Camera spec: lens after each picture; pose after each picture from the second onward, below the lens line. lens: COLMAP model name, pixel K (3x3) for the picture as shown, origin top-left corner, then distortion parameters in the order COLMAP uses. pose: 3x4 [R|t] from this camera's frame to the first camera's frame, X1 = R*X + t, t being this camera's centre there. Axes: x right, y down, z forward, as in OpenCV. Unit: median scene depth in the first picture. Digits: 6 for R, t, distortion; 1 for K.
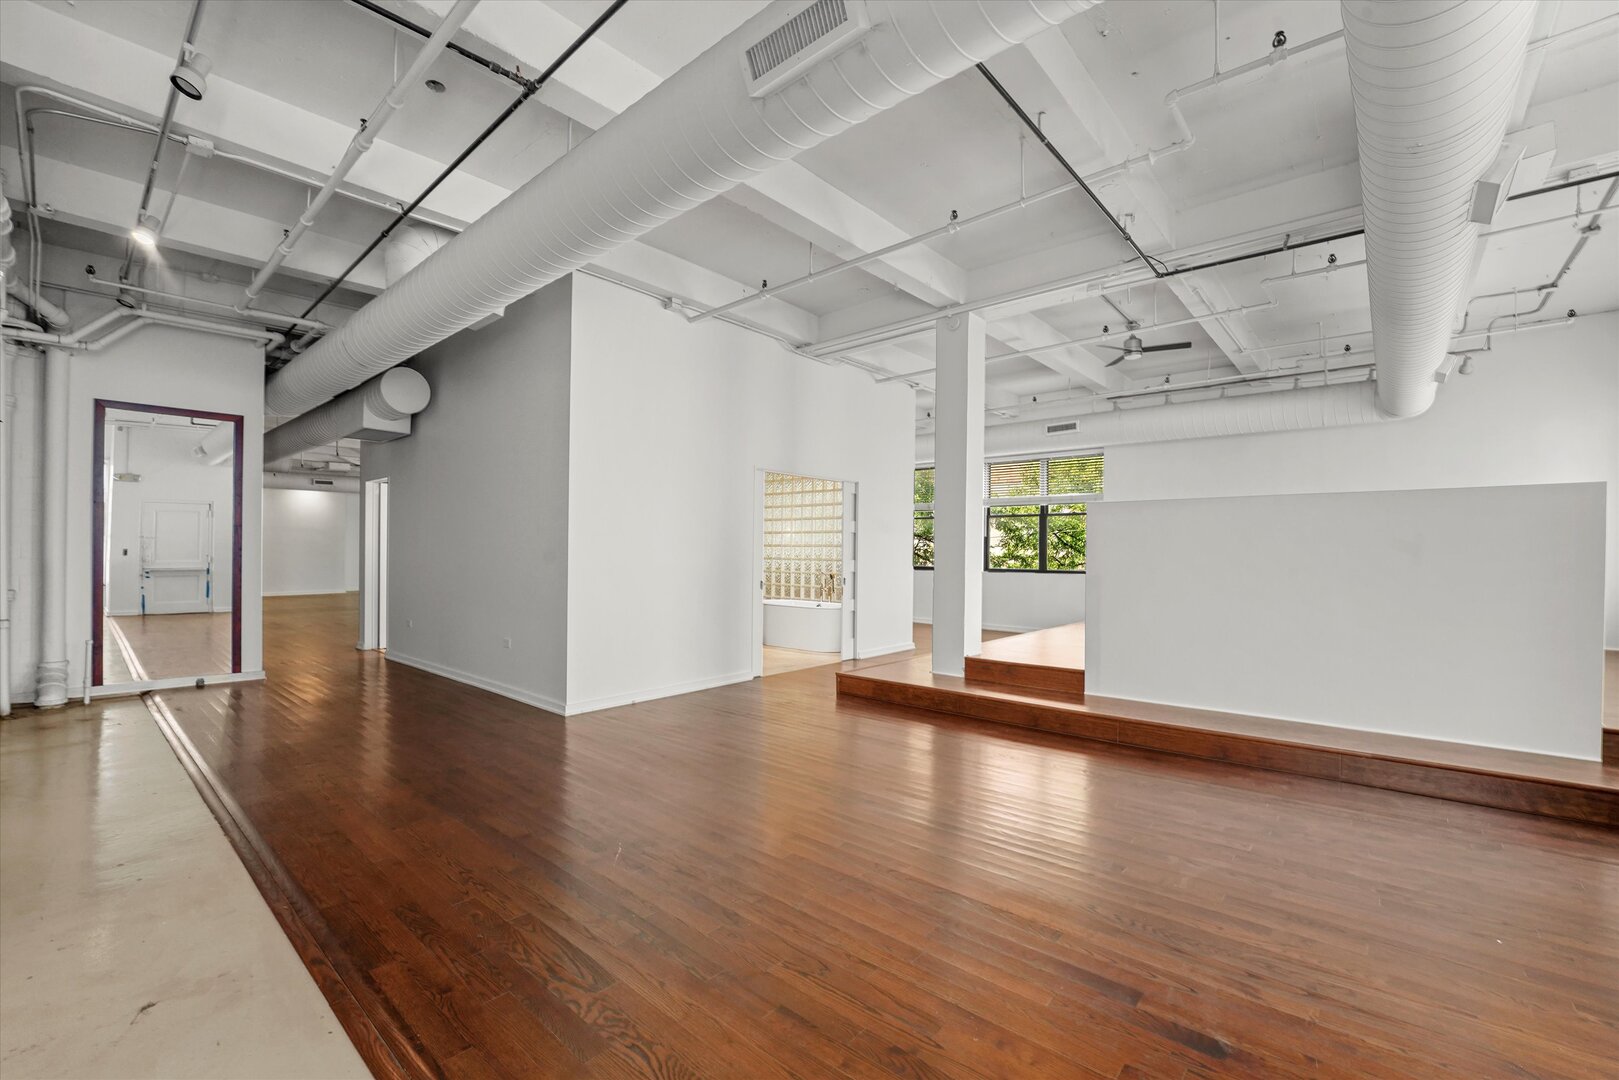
lens RADIAL K [[674.2, 0, 796.7], [0, 674.2, 550.5], [0, 0, 1]] dist [-0.019238, 0.000011]
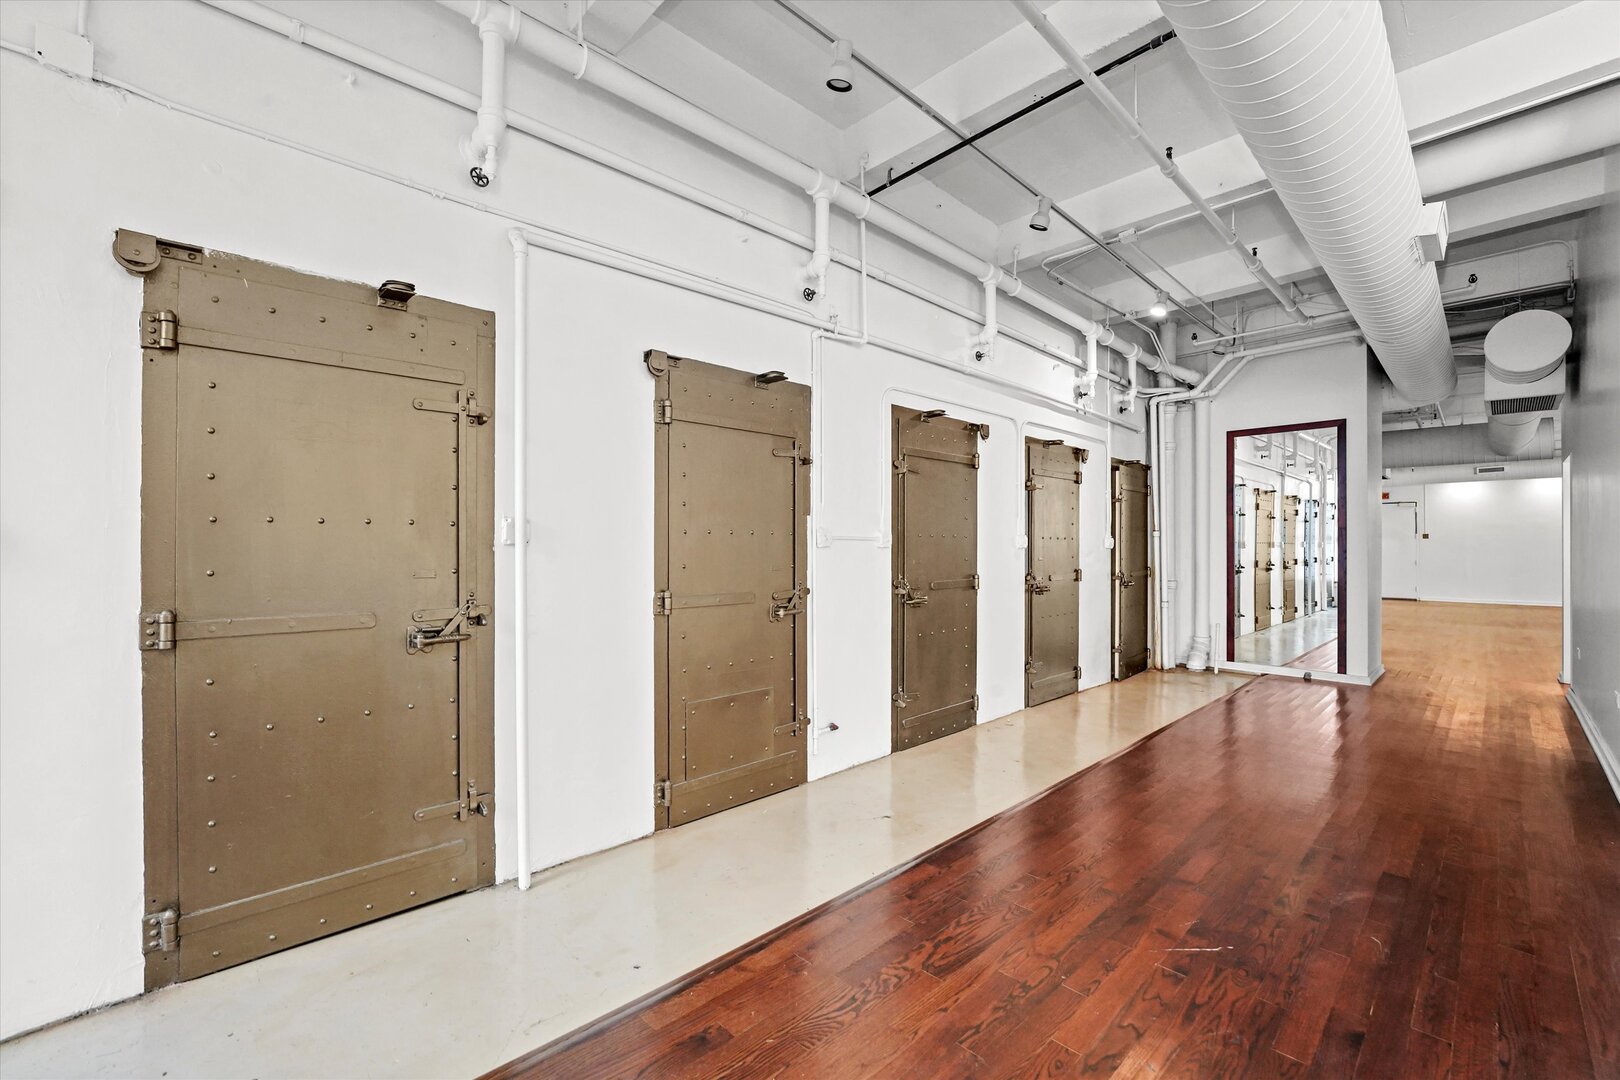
lens RADIAL K [[674.6, 0, 803.4], [0, 674.6, 546.9], [0, 0, 1]] dist [-0.019238, 0.000011]
pose [[-0.089591, -0.004120, -0.995970, 0.271586], [0.000671, 0.999991, -0.004196, -0.006192], [0.995978, -0.001044, -0.089587, 0.307842]]
